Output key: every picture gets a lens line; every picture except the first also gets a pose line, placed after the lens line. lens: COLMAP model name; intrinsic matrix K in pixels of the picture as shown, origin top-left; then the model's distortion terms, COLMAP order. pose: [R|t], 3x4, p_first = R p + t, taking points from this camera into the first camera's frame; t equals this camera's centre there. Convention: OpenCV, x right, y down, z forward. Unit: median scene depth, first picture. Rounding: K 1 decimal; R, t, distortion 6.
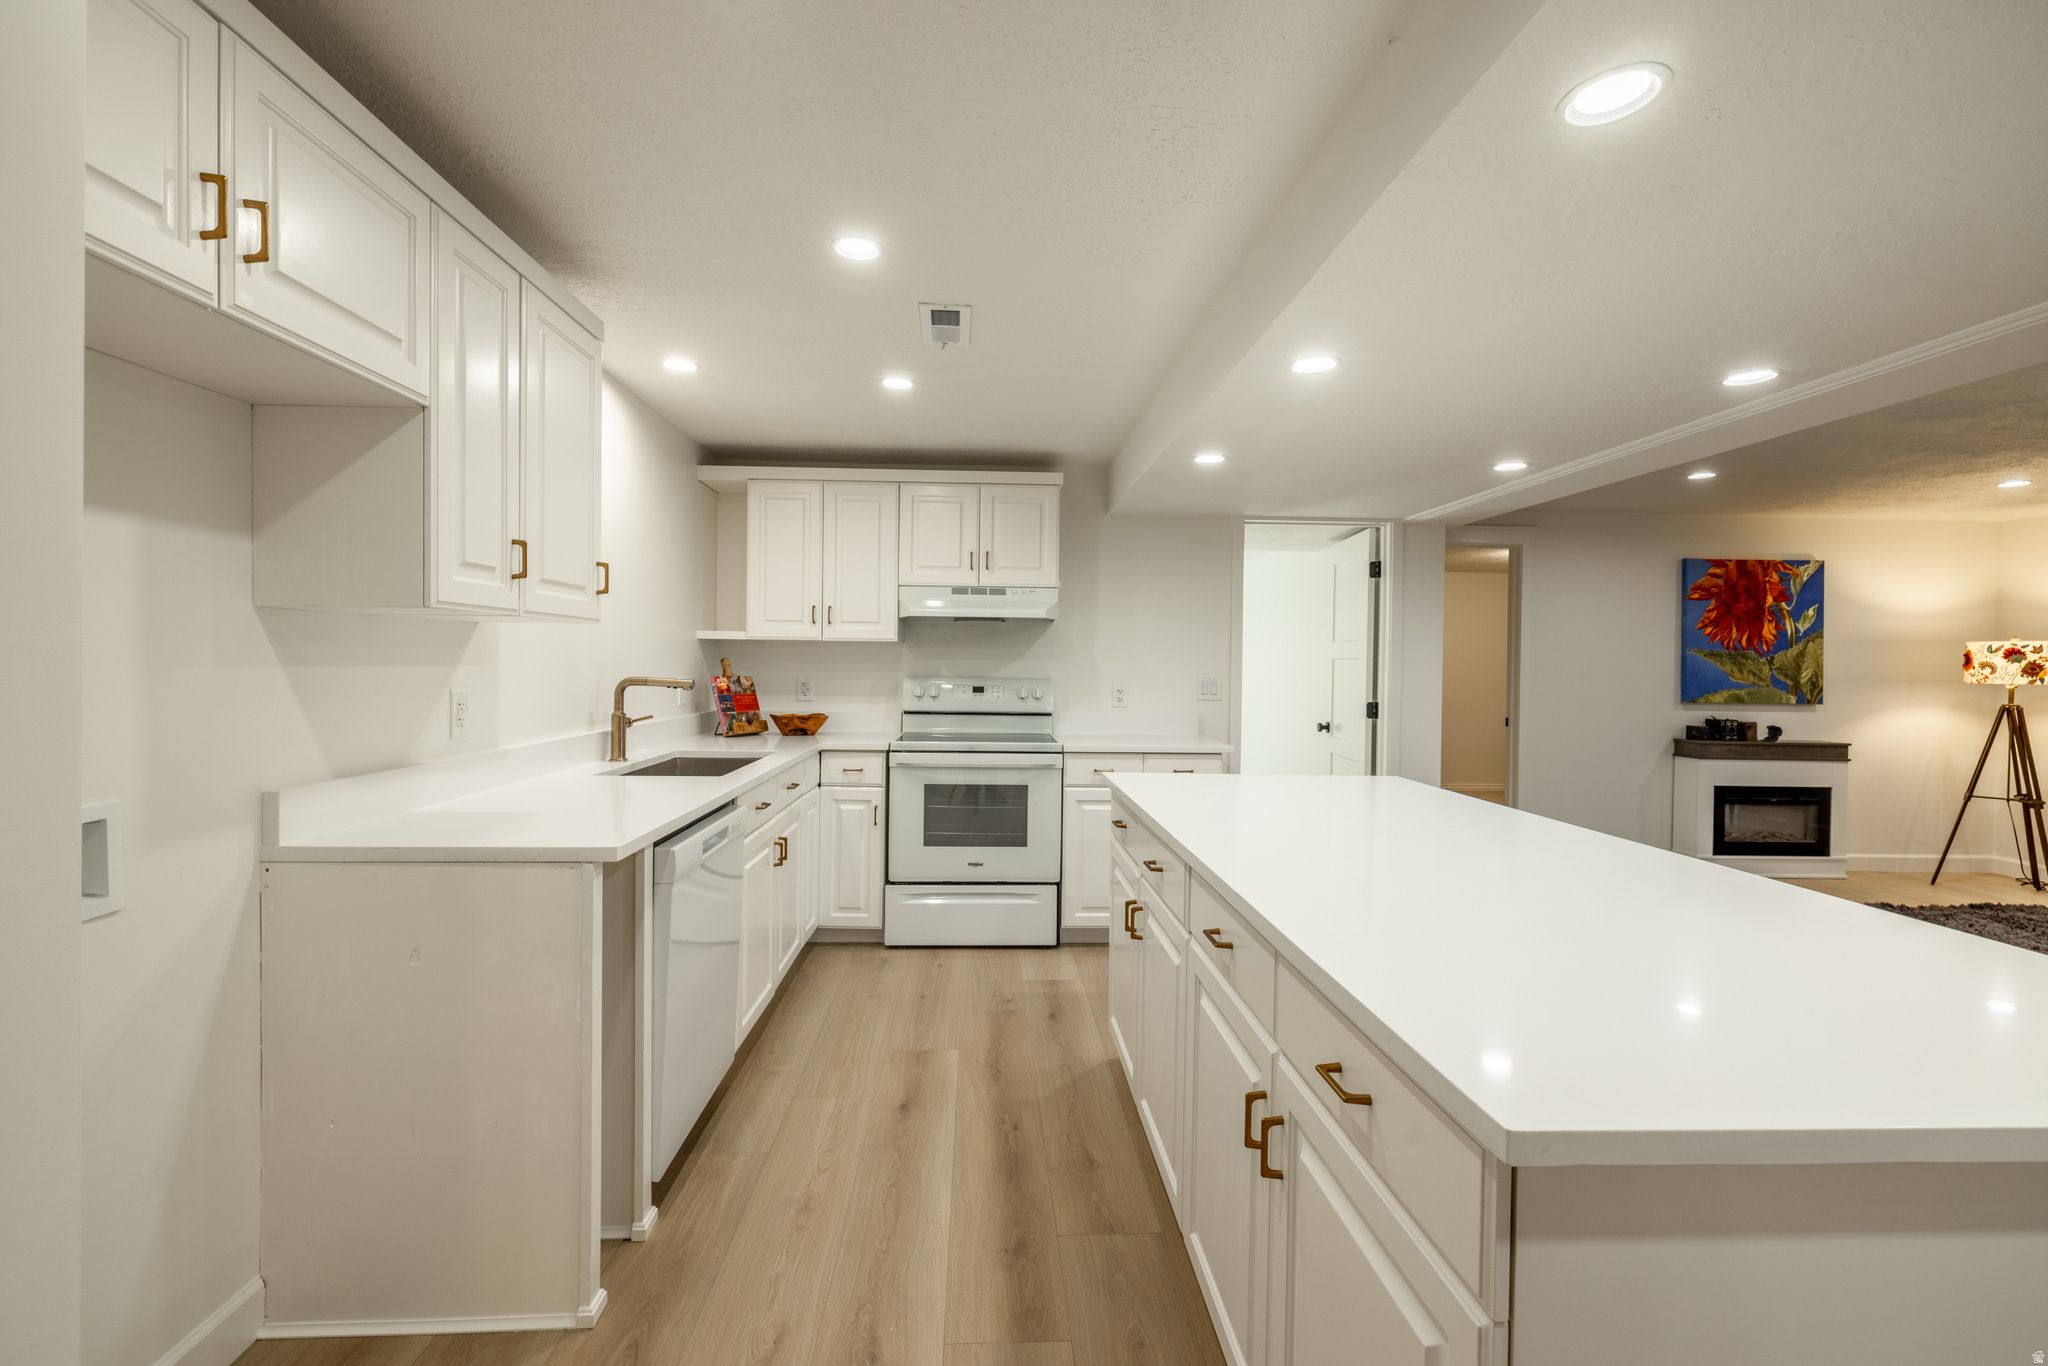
lens RADIAL K [[856.9, 0, 1021.1], [0, 856.9, 676.8], [0, 0, 1]] dist [0.002280, -0.000019]
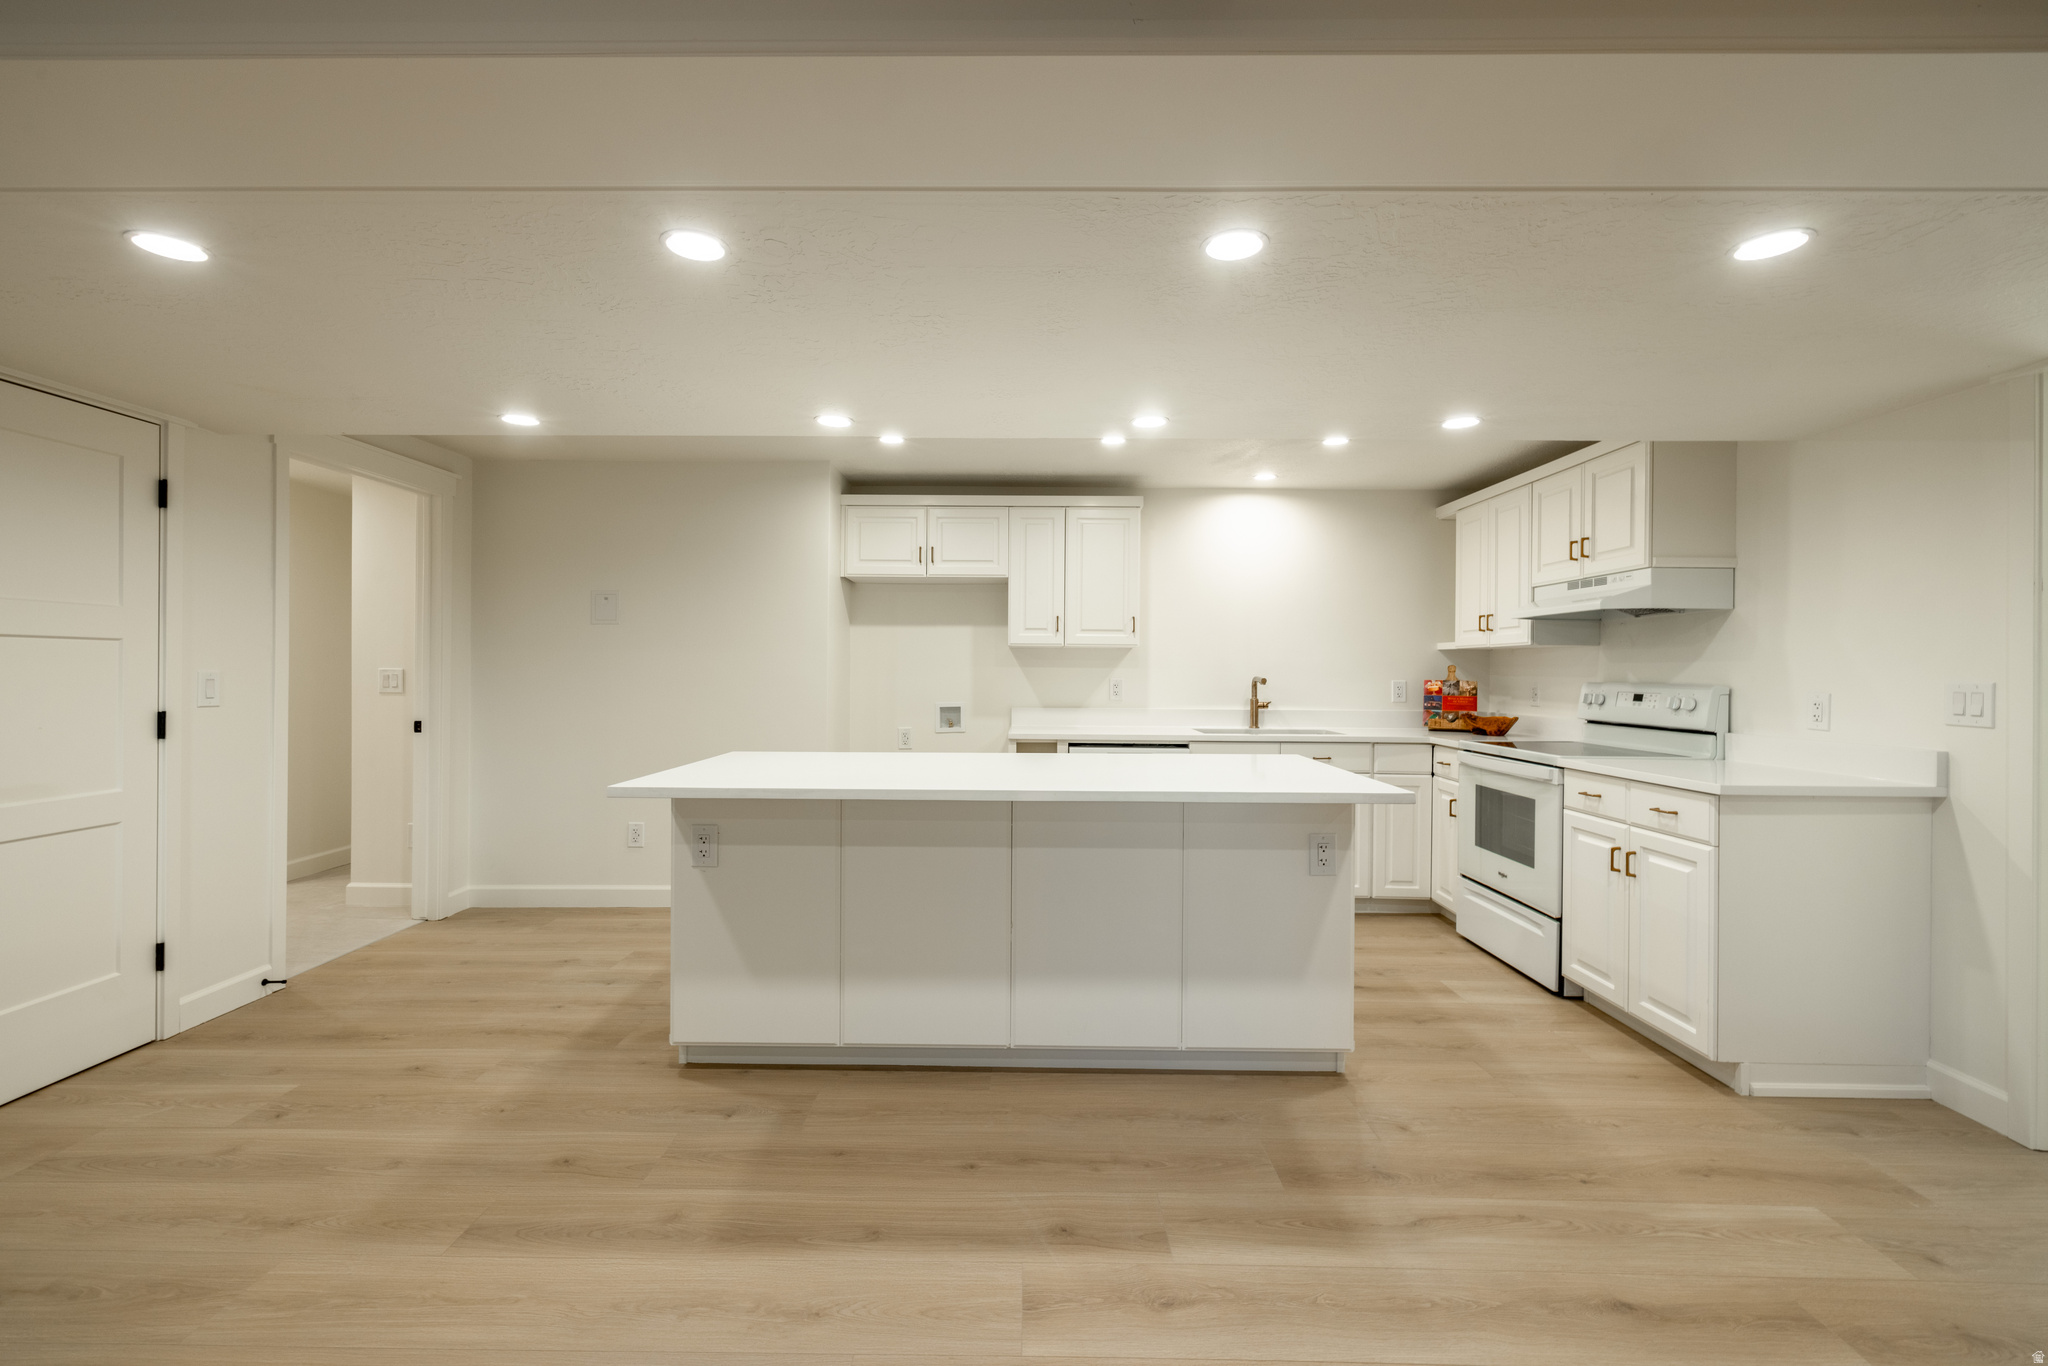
lens RADIAL K [[856.9, 0, 1020.8], [0, 856.9, 675.5], [0, 0, 1]] dist [0.002280, -0.000019]
pose [[-0.066223, -0.009480, -0.997760, 0.882163], [-0.025030, 0.999656, -0.007837, 0.016394], [0.997491, 0.024455, -0.066438, 0.489056]]
